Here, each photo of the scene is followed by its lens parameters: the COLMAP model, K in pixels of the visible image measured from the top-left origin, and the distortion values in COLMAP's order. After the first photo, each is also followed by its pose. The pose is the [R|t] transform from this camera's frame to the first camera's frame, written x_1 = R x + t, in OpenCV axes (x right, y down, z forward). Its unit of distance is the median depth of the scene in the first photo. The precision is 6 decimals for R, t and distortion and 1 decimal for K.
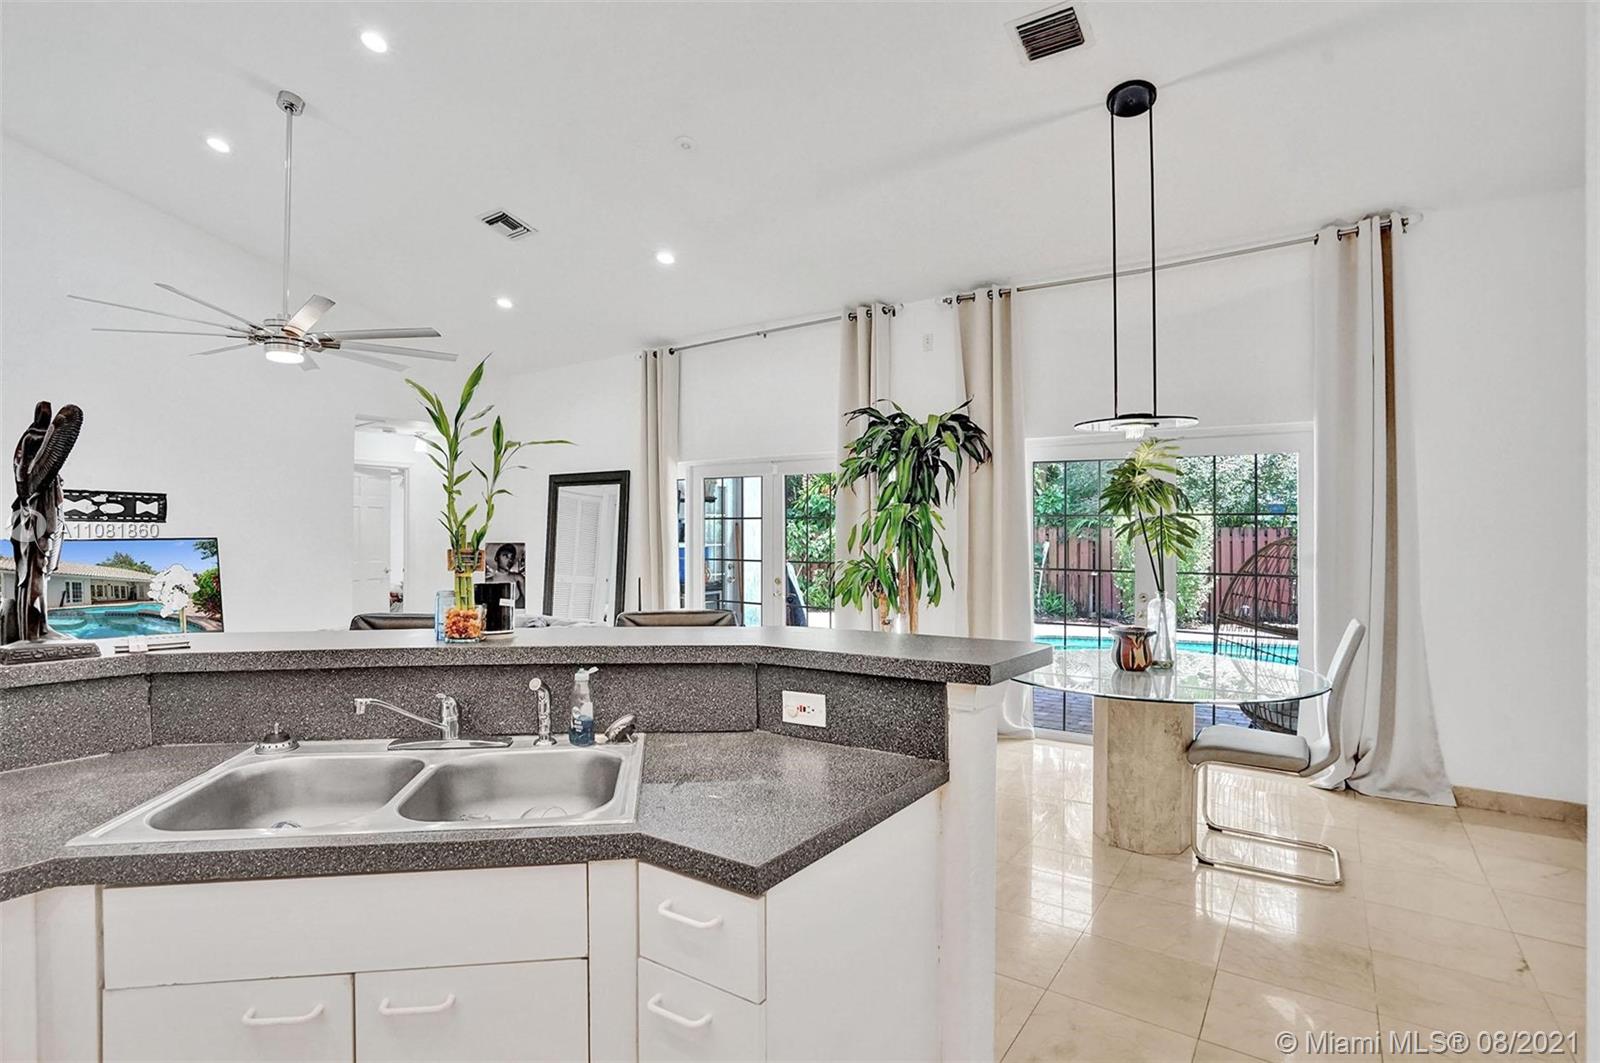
lens RADIAL K [[771.1, 0, 794.3], [0, 771.1, 527.4], [0, 0, 1]] dist [-0.046954, 0.005716]
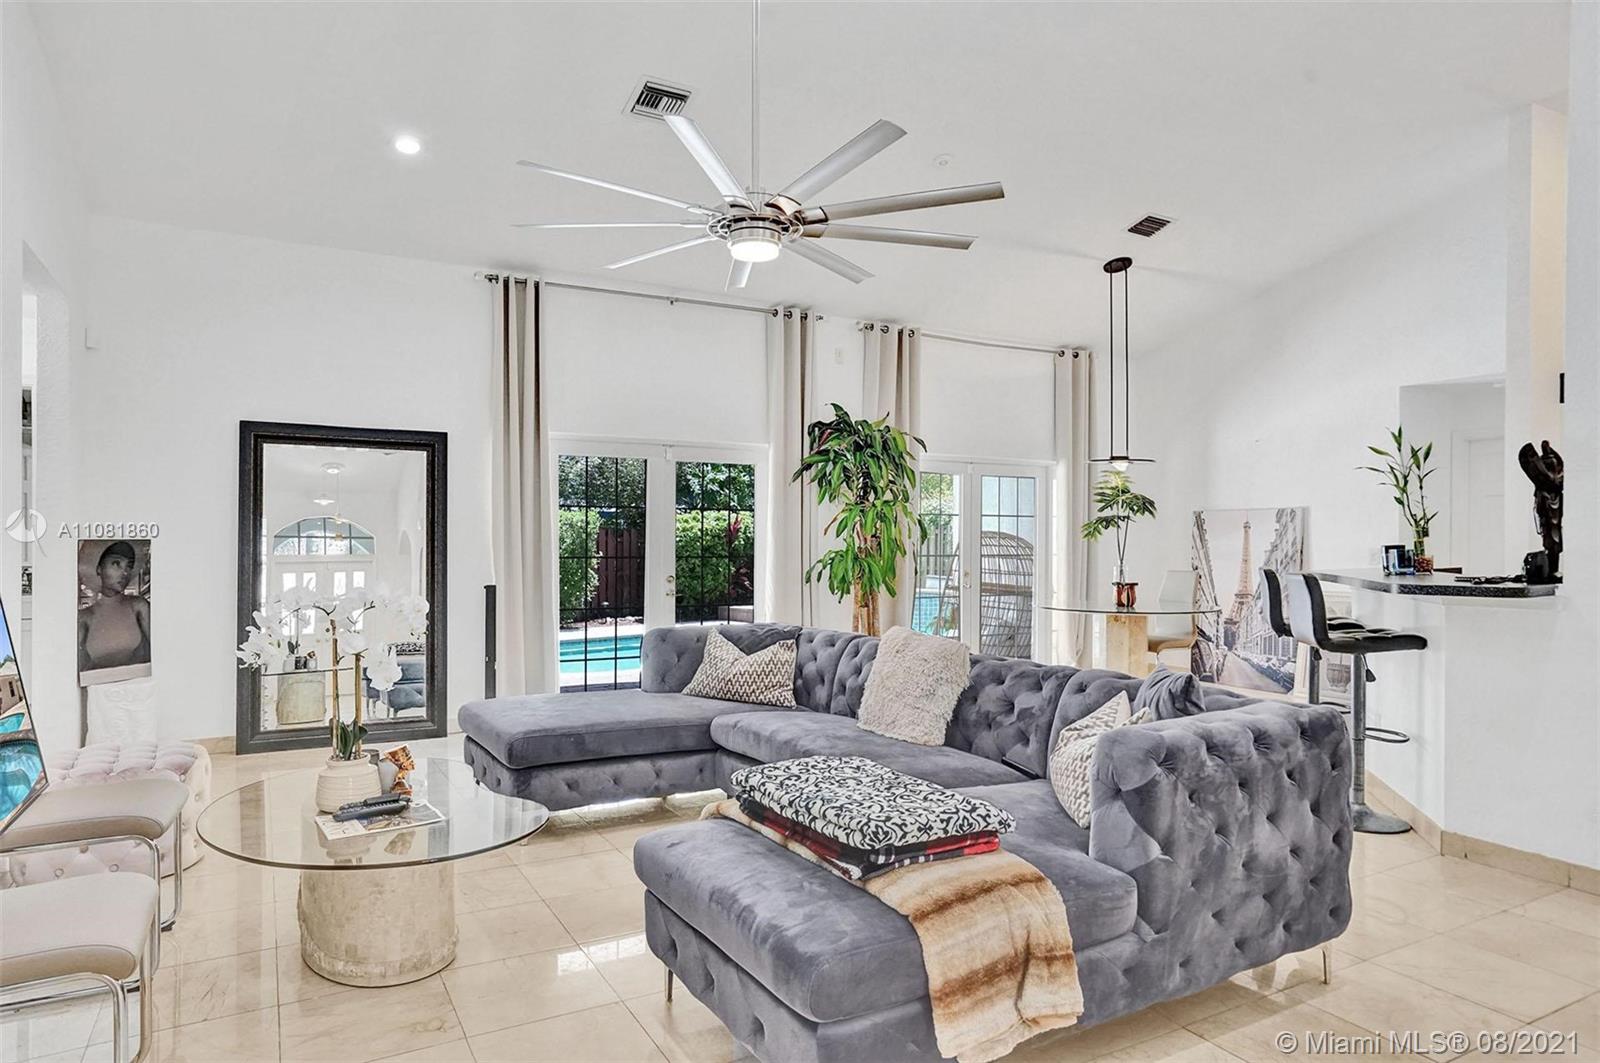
lens RADIAL K [[945.2, 0, 774.0], [0, 945.2, 541.0], [0, 0, 1]] dist [-0.006307, -0.000461]
pose [[0.453389, 0.000314, 0.891313, -1.127260], [-0.006742, 0.999973, 0.003077, 0.024365], [-0.891287, -0.007404, 0.453379, 0.475160]]
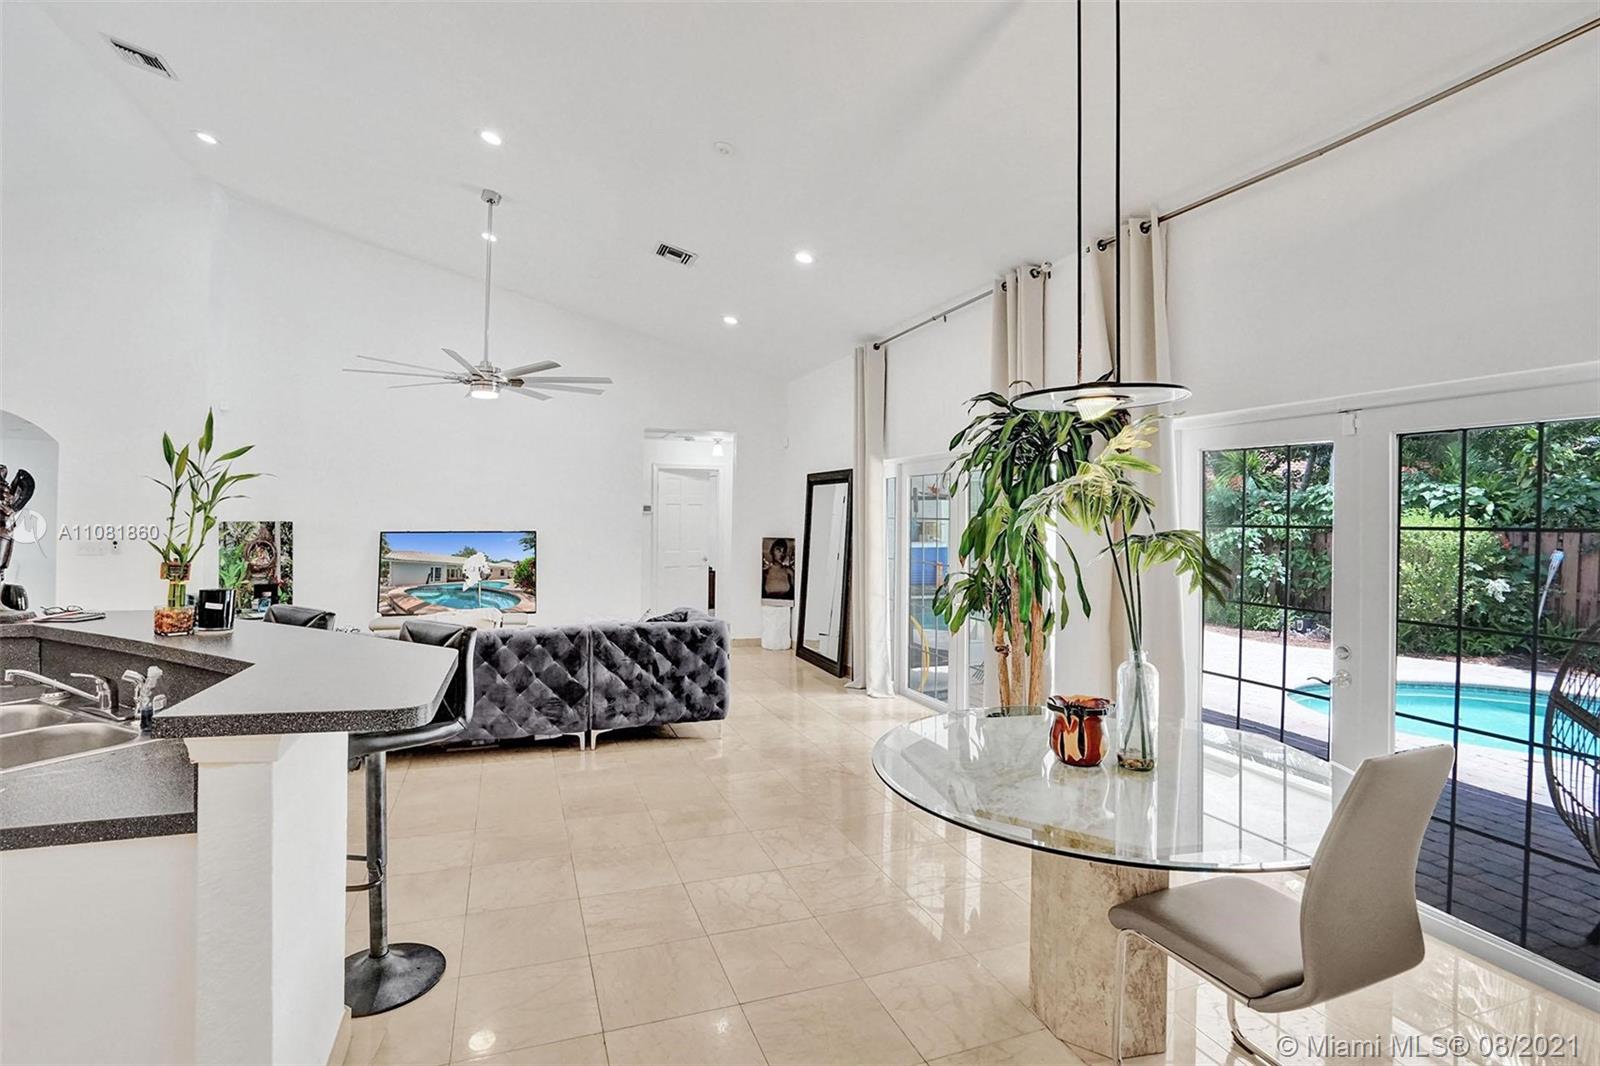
lens RADIAL K [[771.1, 0, 799.3], [0, 771.1, 505.0], [0, 0, 1]] dist [-0.046954, 0.005716]
pose [[0.825880, -0.006327, -0.563810, 0.390596], [0.001345, 0.999956, -0.009251, -0.024716], [0.563844, 0.006882, 0.825853, 0.183658]]
